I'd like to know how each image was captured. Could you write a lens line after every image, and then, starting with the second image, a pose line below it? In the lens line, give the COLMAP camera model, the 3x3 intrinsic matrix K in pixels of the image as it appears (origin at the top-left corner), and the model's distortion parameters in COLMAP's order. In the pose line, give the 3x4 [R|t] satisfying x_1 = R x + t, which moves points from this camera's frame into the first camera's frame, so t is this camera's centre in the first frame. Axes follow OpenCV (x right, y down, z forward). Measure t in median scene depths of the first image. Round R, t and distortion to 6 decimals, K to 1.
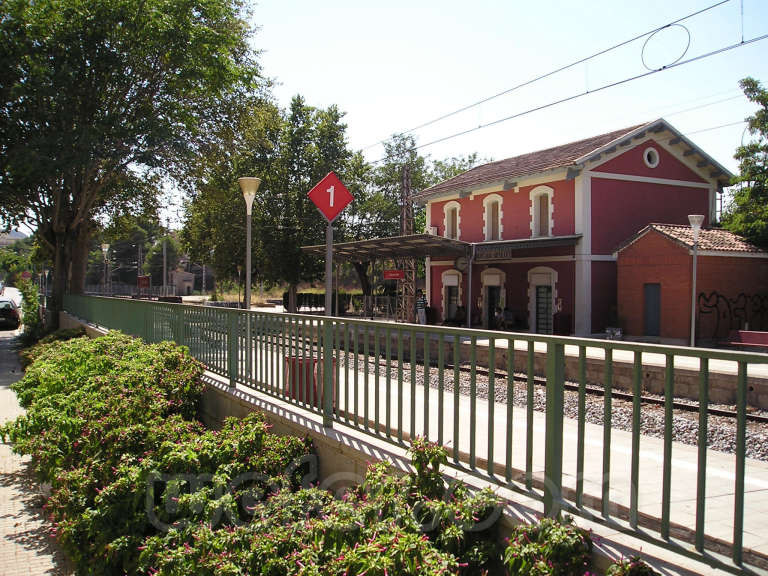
lens RADIAL K [[784.9, 0, 401.7], [0, 784.9, 287.8], [0, 0, 1]] dist [-0.141757, 0.108320]
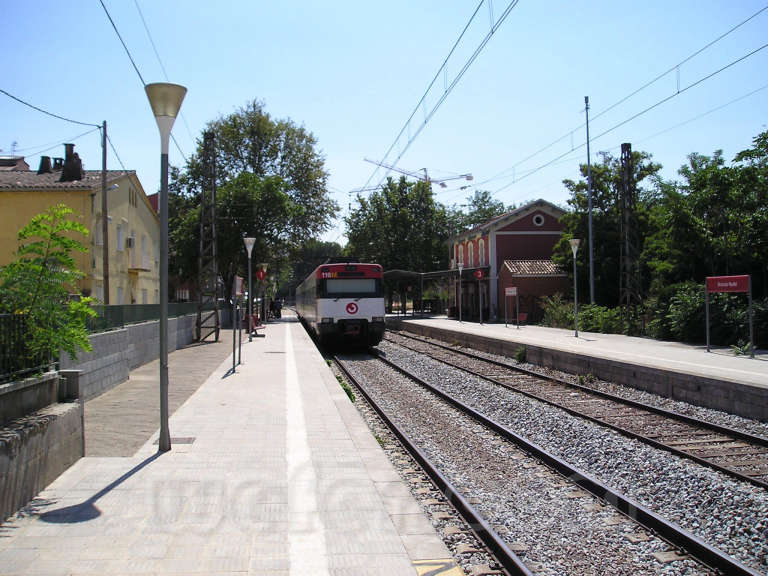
lens RADIAL K [[784.9, 0, 401.7], [0, 784.9, 287.8], [0, 0, 1]] dist [-0.141757, 0.108320]
pose [[0.944645, -0.028192, -0.326881, 0.613031], [0.025984, 0.999601, -0.011118, 0.000853], [0.327064, 0.002009, 0.945000, -0.825096]]
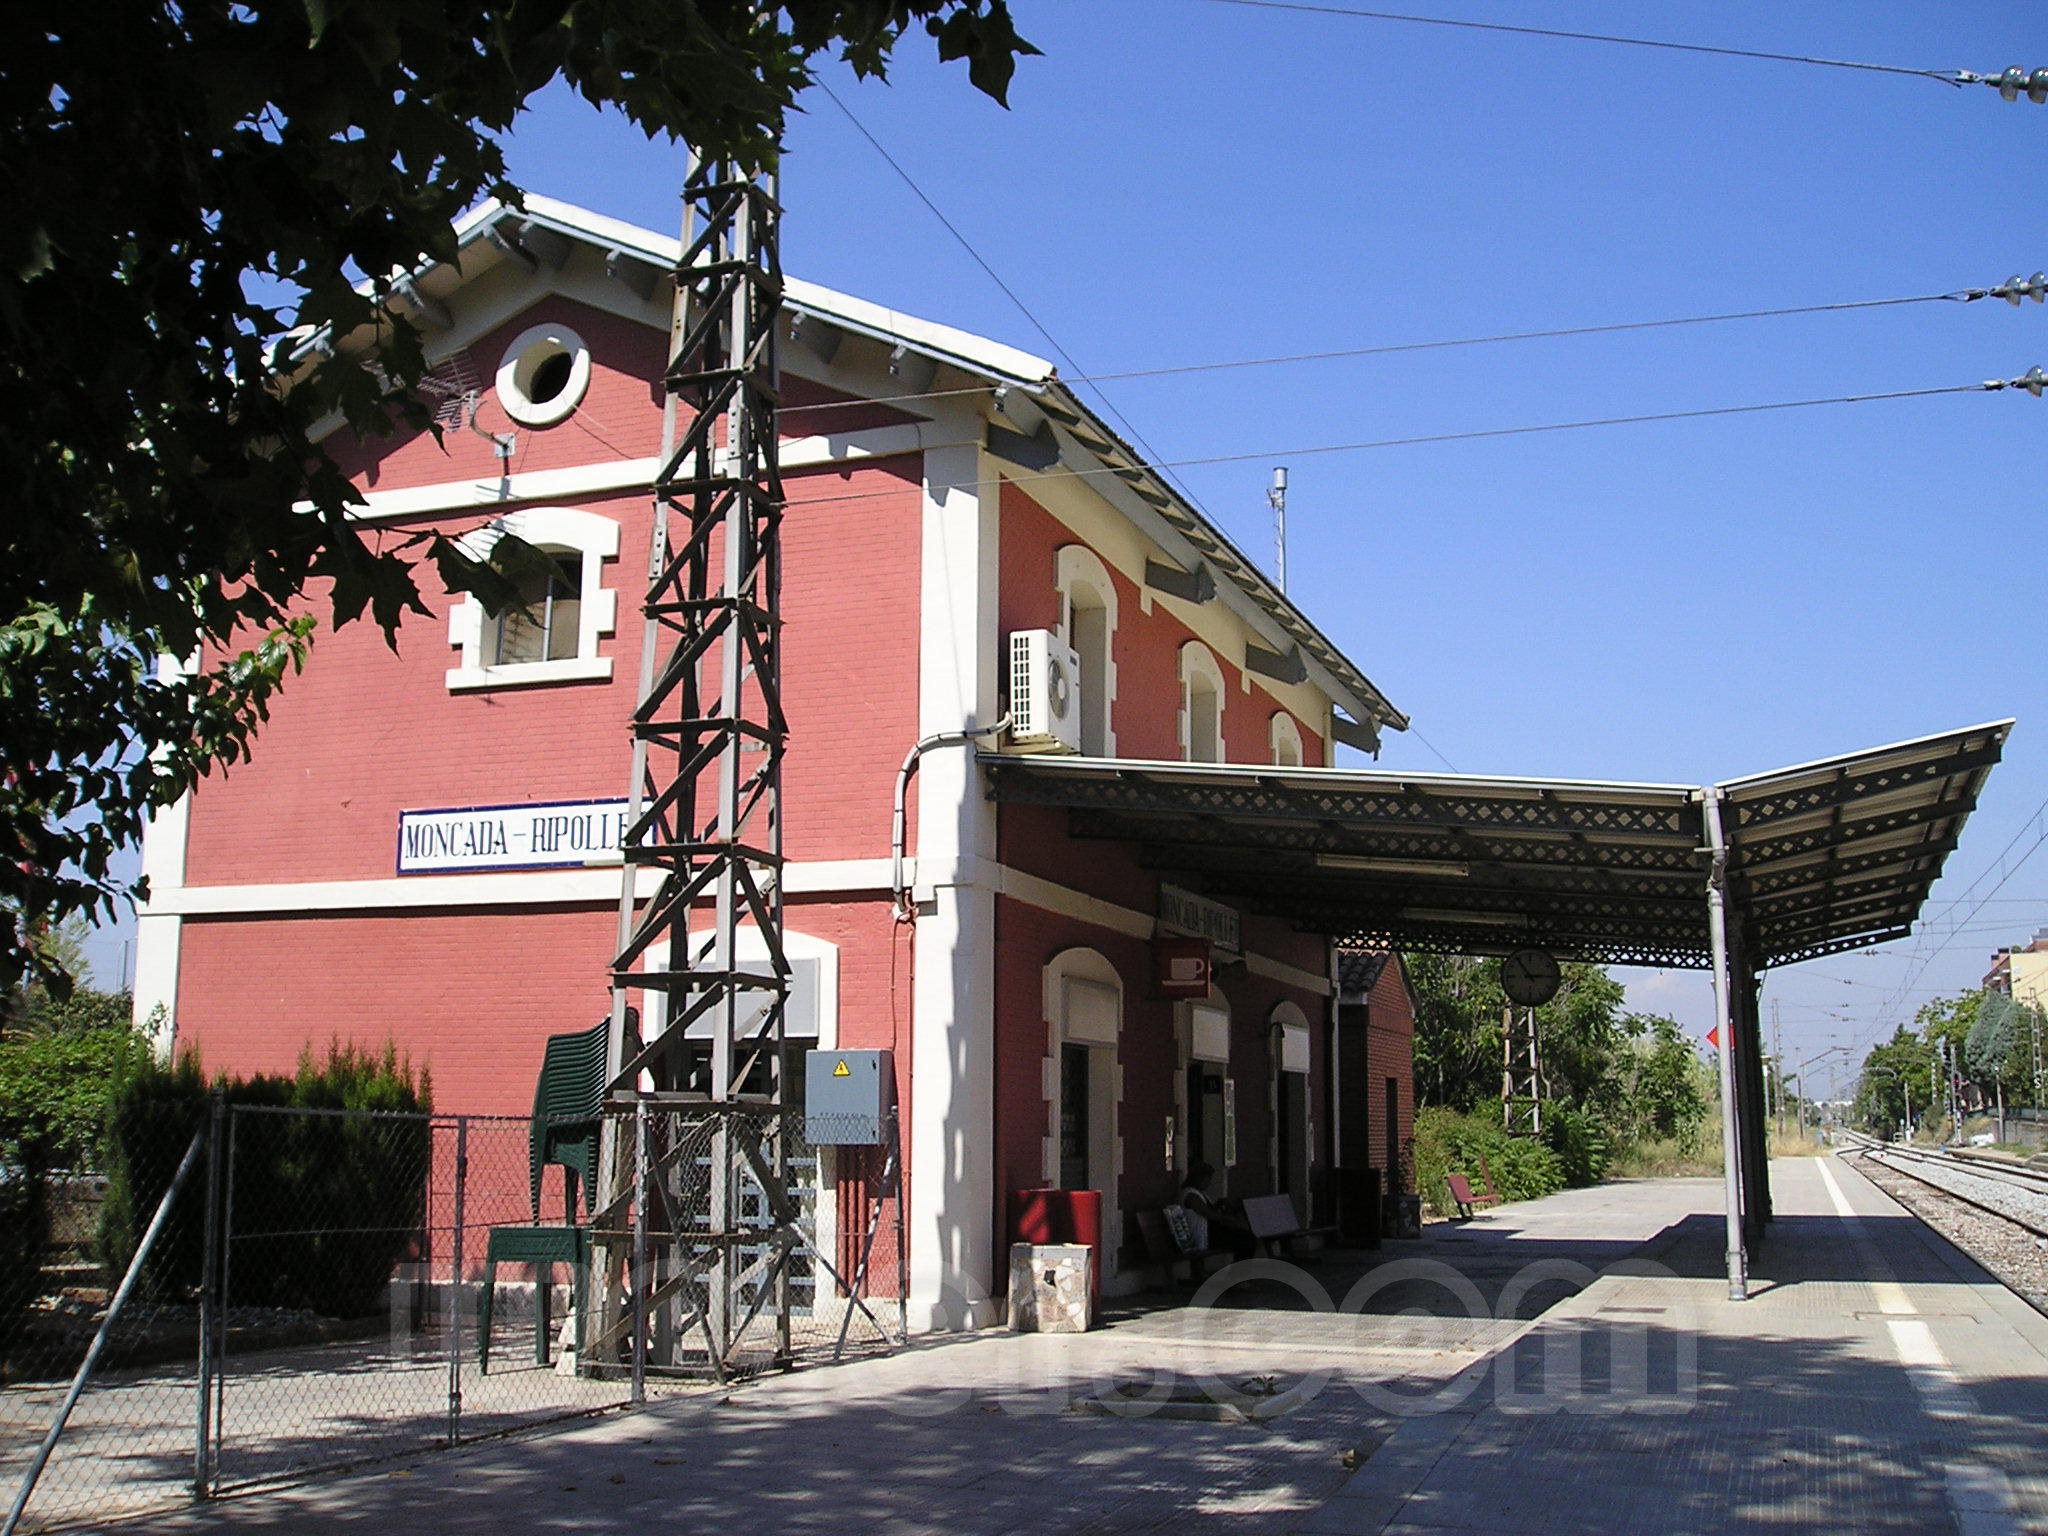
lens RADIAL K [[2093.0, 0, 1071.3], [0, 2093.0, 767.4], [0, 0, 1]] dist [-0.141757, 0.108320]
pose [[-0.684345, 0.114044, 0.720185, -0.313275], [-0.012434, 0.985724, -0.167908, 0.016187], [-0.729053, -0.123862, -0.673157, 1.582614]]
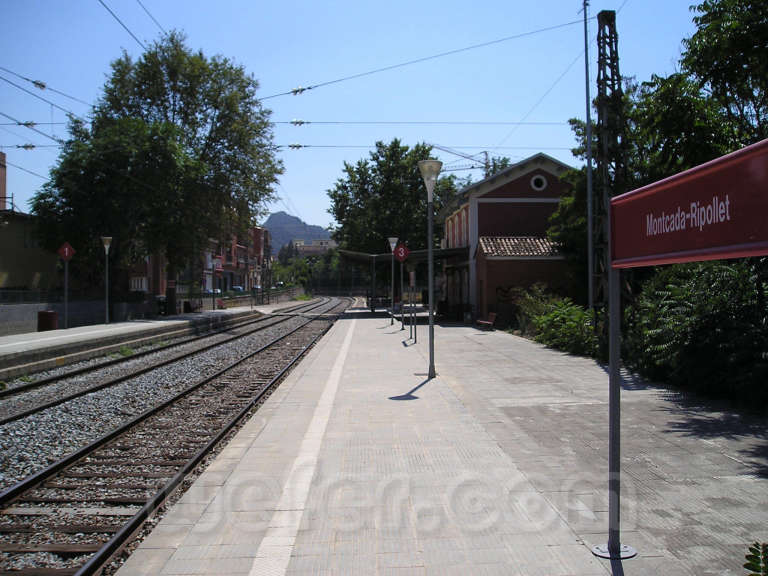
lens RADIAL K [[784.9, 0, 401.7], [0, 784.9, 287.8], [0, 0, 1]] dist [-0.141757, 0.108320]
pose [[0.909138, -0.012992, -0.416293, 0.657734], [0.013023, 0.999911, -0.002766, 0.008385], [0.416292, -0.002906, 0.909227, -0.287573]]
